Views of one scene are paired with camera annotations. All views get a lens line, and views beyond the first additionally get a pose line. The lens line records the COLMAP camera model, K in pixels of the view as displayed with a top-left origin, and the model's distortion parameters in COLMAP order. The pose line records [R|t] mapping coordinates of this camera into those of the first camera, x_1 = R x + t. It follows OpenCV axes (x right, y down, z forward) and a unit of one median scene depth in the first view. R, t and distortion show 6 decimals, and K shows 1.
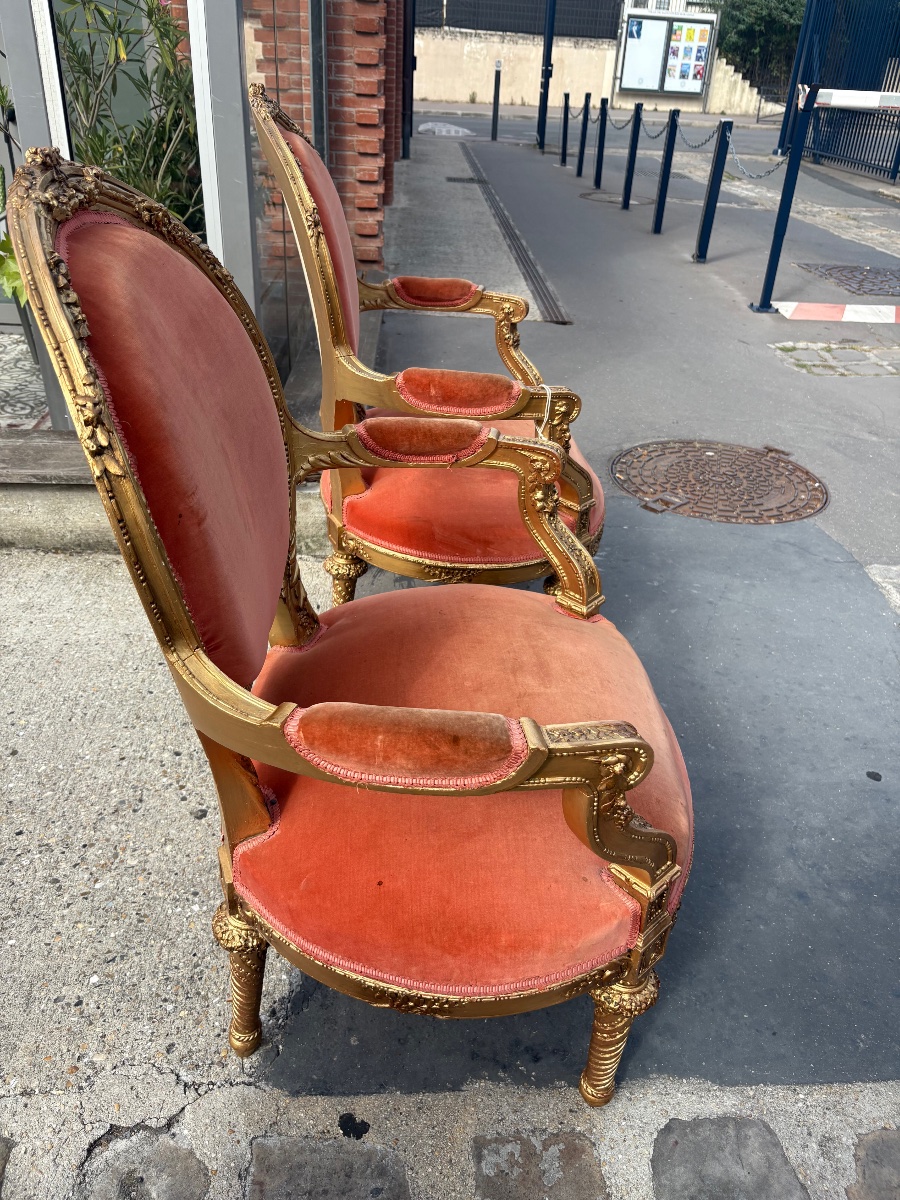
lens RADIAL K [[914.2, 0, 450.4], [0, 914.2, 610.4], [0, 0, 1]] dist [0.007954, -0.002758]
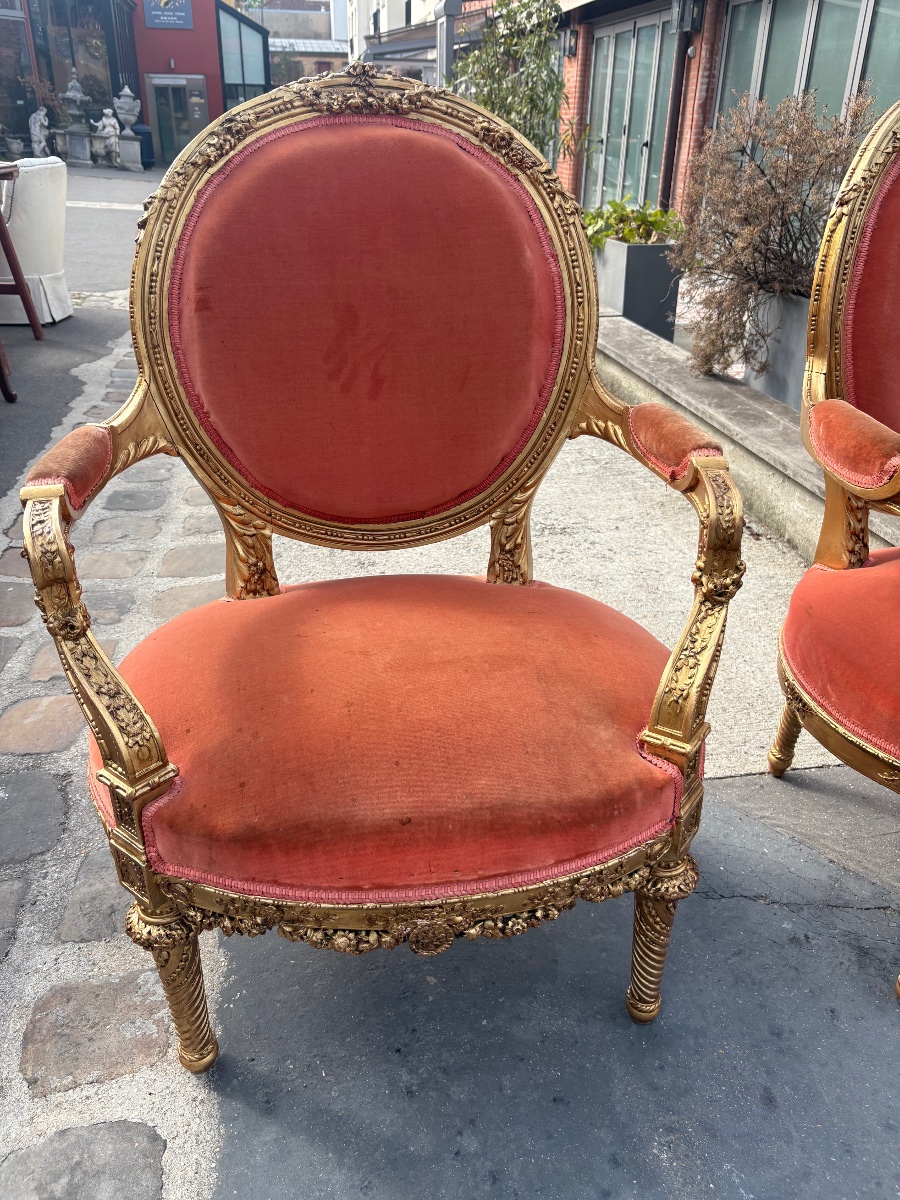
lens RADIAL K [[914.2, 0, 450.4], [0, 914.2, 610.4], [0, 0, 1]] dist [0.007954, -0.002758]
pose [[0.119387, 0.421574, -0.898901, 0.262520], [-0.526383, 0.794534, 0.302716, -0.075063], [0.841824, 0.437026, 0.316766, 0.228931]]
